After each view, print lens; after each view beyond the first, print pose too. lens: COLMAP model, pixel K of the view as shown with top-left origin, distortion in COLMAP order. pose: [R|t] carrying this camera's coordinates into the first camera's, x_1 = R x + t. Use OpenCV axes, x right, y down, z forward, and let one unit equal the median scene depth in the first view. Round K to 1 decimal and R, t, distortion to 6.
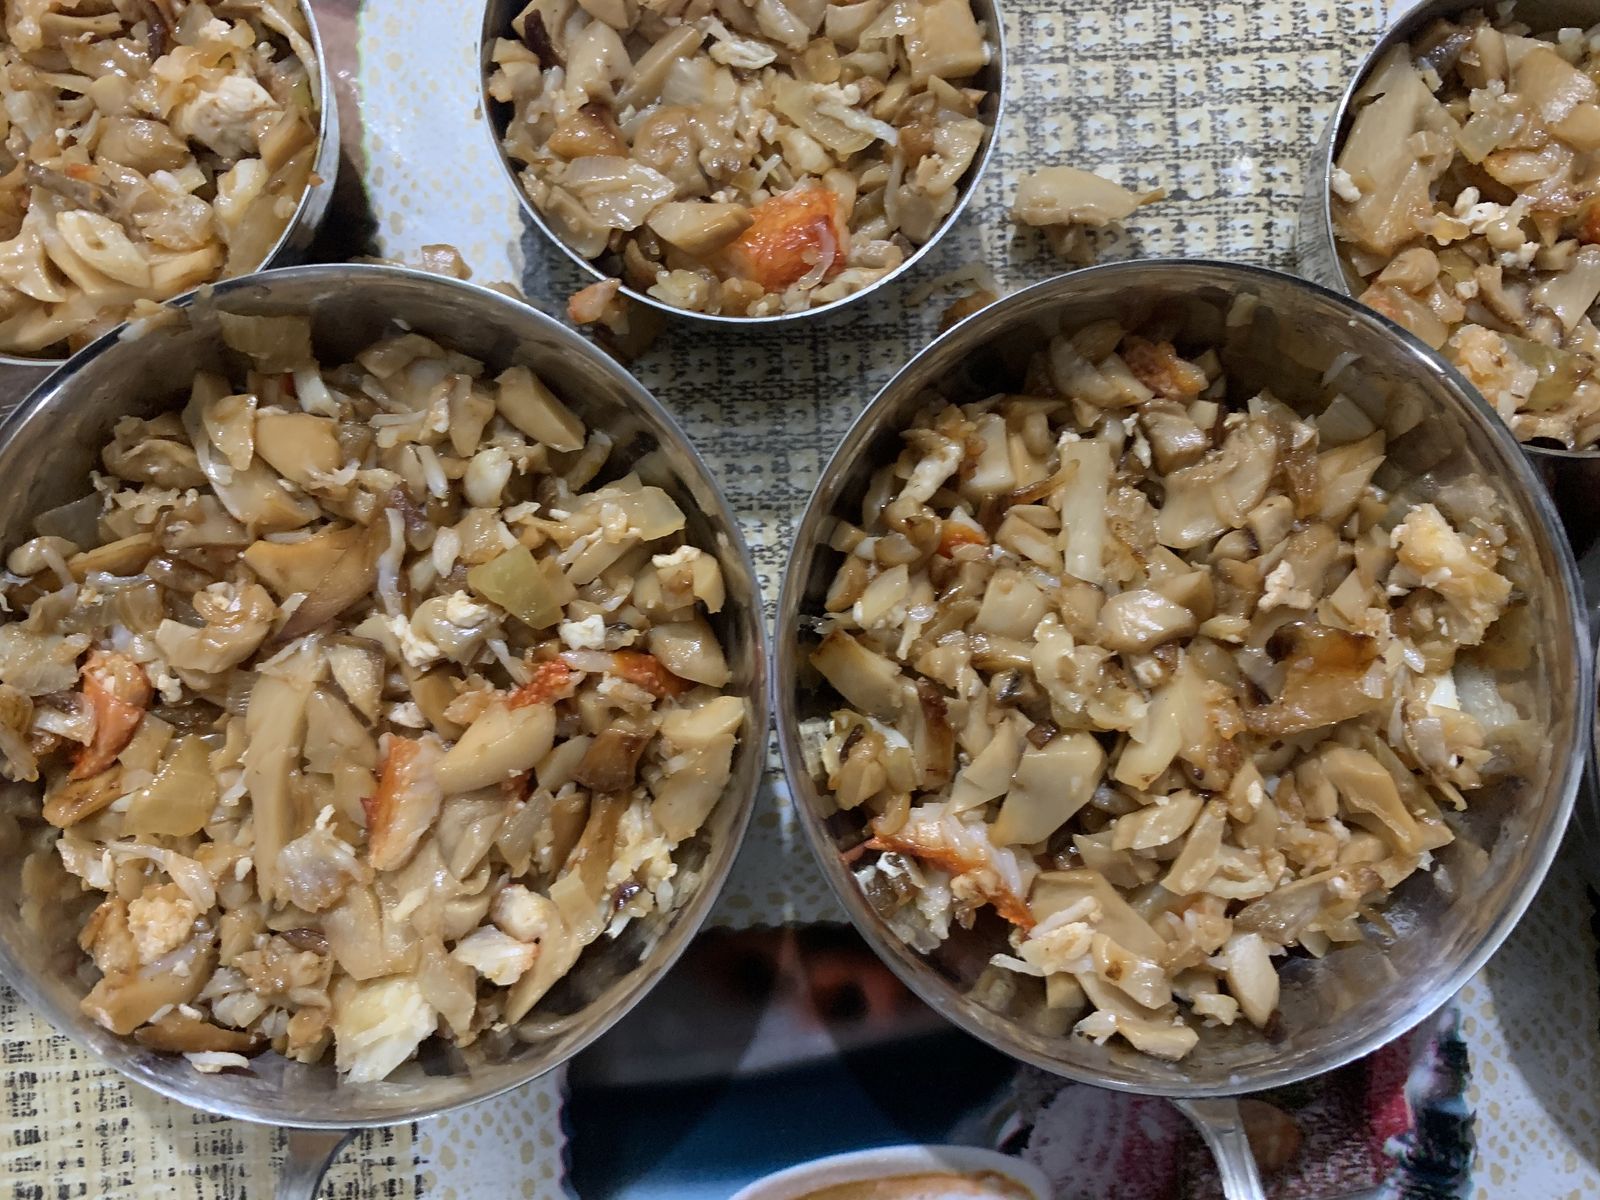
lens RADIAL K [[1202.3, 0, 785.7], [0, 1202.3, 603.3], [0, 0, 1]] dist [-0.005954, -0.005960]
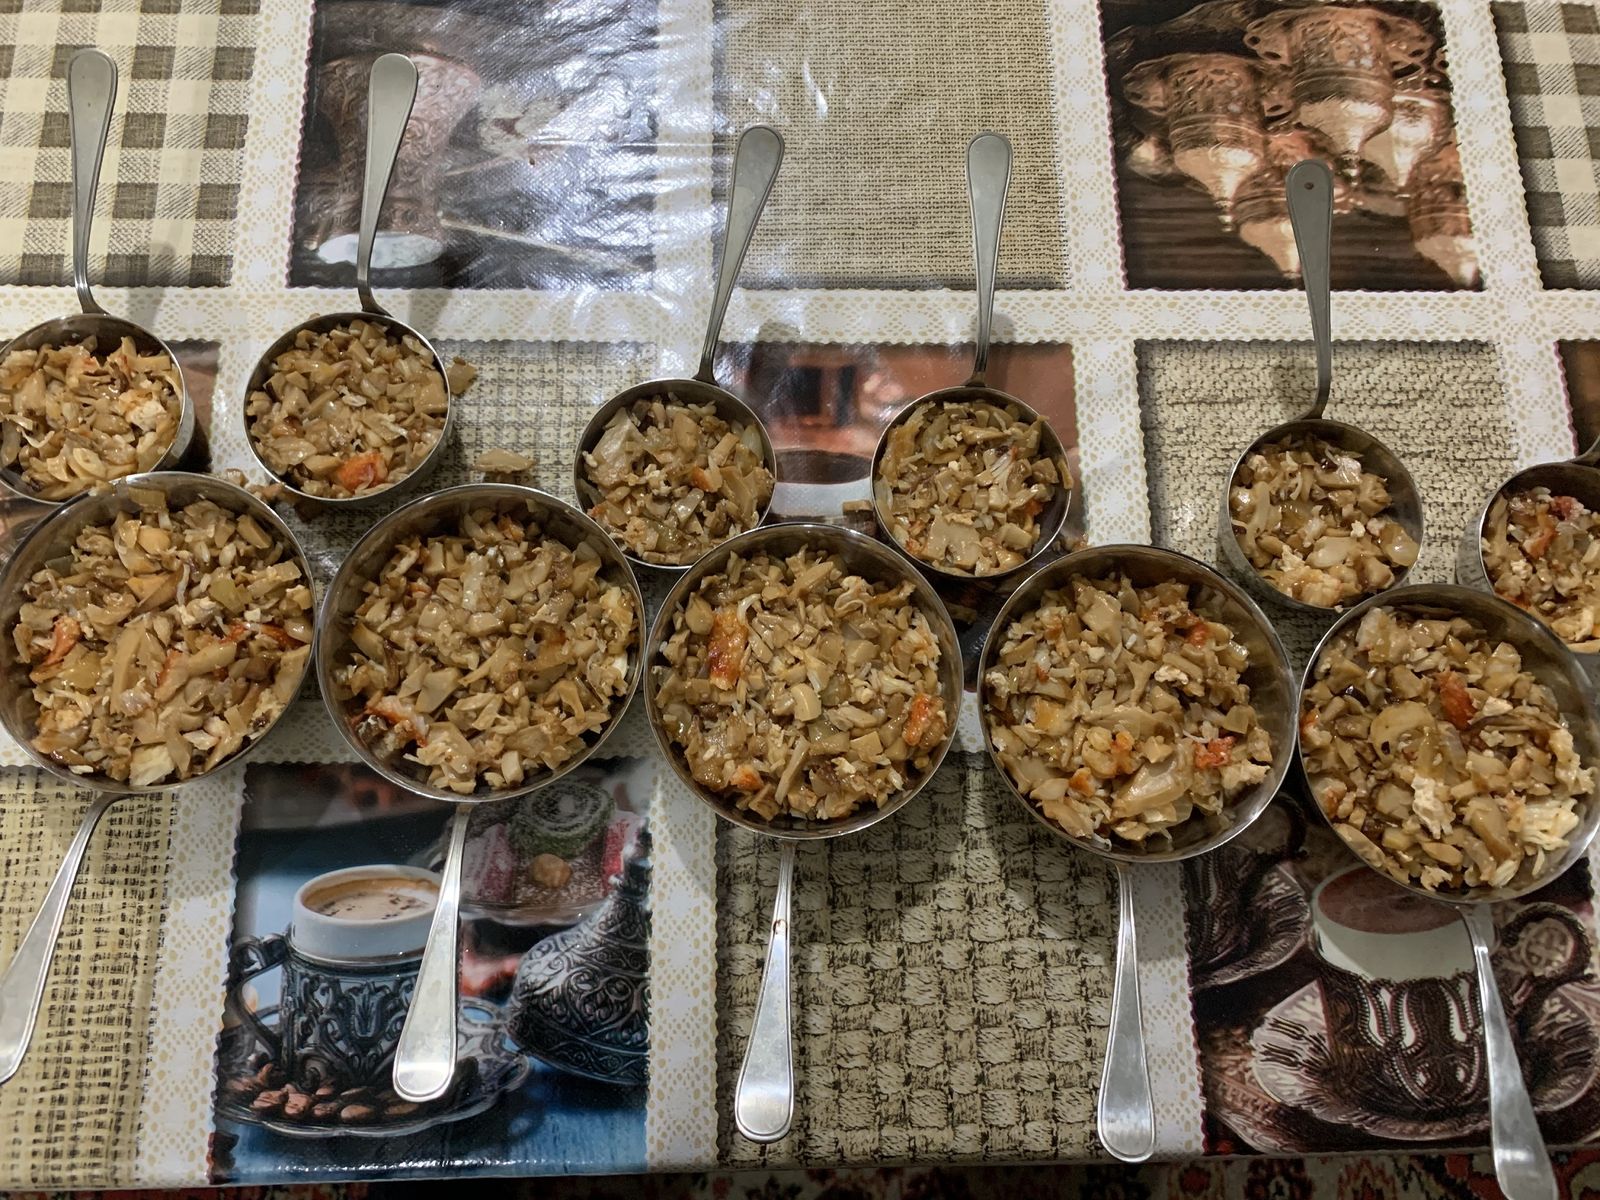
lens RADIAL K [[1202.3, 0, 808.9], [0, 1202.3, 620.0], [0, 0, 1]] dist [-0.005954, -0.005960]
pose [[0.999002, 0.044660, -0.000853, 0.953204], [-0.043978, 0.980041, -0.193871, 0.448764], [-0.007822, 0.193715, 0.981027, -1.416189]]
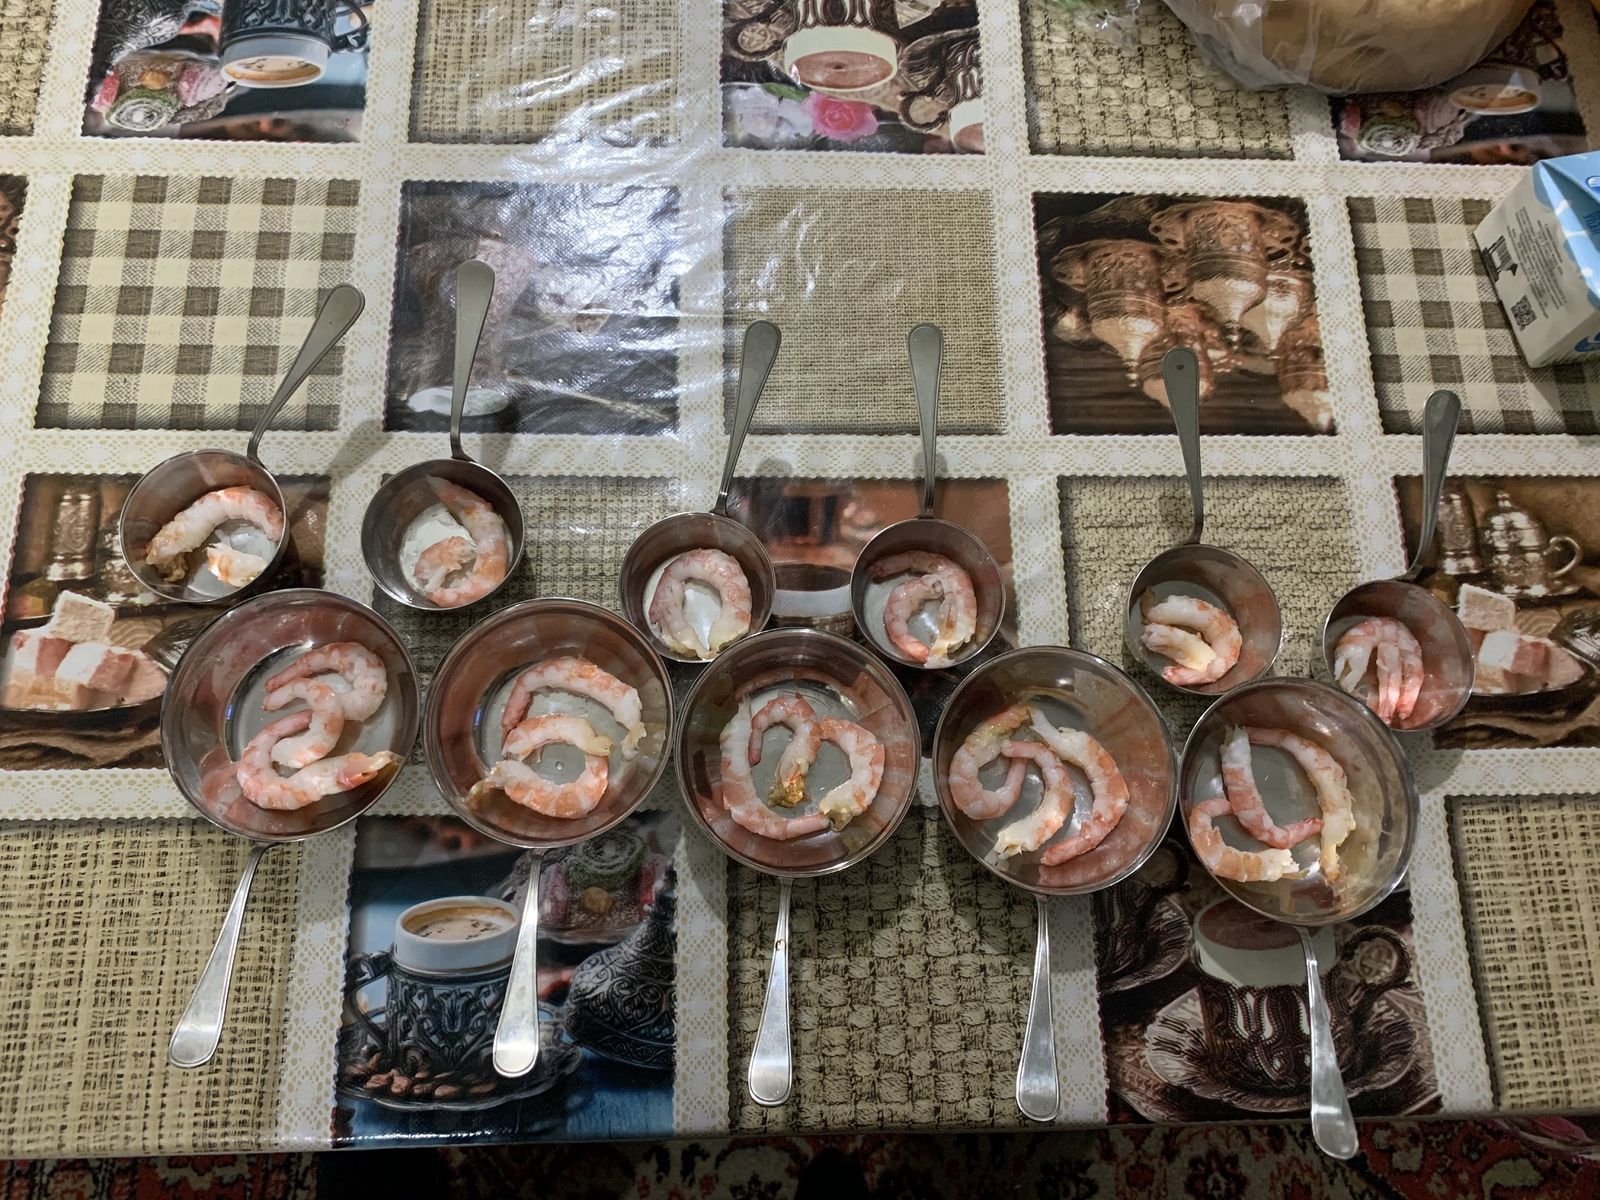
lens RADIAL K [[1202.3, 0, 798.5], [0, 1202.3, 603.1], [0, 0, 1]] dist [-0.005954, -0.005960]
pose [[0.998729, 0.048609, 0.013360, 0.889229], [-0.044536, 0.974948, -0.217931, 0.400485], [-0.023619, 0.217059, 0.975873, -2.144656]]
